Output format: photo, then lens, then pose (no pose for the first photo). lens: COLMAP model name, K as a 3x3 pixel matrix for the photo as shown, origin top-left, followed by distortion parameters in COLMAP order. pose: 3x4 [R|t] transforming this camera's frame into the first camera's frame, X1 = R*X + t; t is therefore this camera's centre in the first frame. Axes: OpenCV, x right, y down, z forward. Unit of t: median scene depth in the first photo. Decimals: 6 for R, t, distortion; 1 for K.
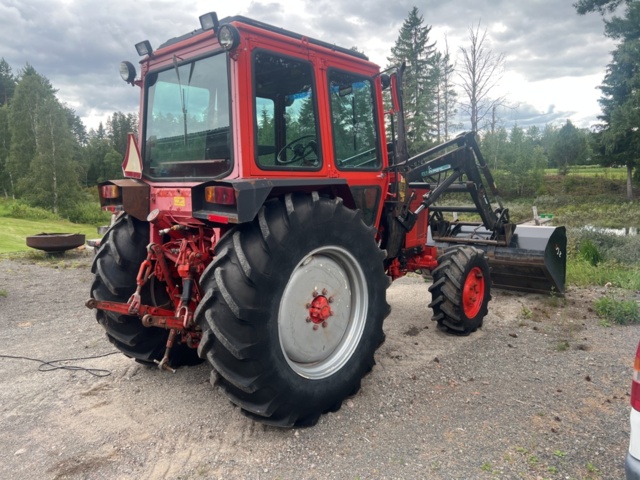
lens RADIAL K [[486.5, 0, 318.3], [0, 486.5, 238.3], [0, 0, 1]] dist [0.053878, -0.066368]
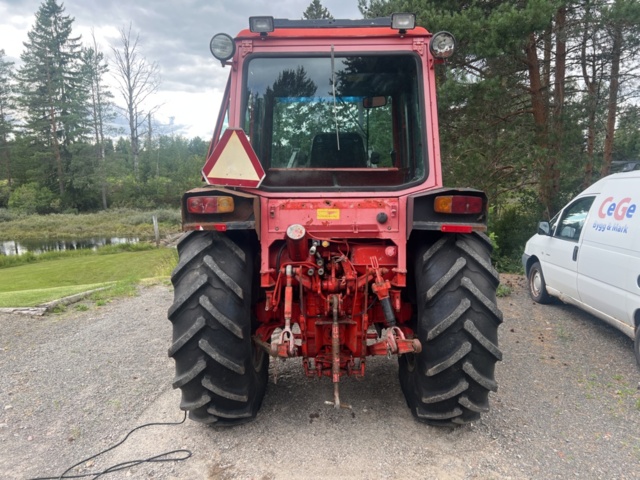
lens RADIAL K [[486.5, 0, 319.9], [0, 486.5, 243.2], [0, 0, 1]] dist [0.053878, -0.066368]
pose [[0.717043, -0.080874, 0.692321, -0.105865], [0.083771, 0.996046, 0.029591, -0.006156], [-0.691976, 0.036779, 0.720983, 0.047550]]
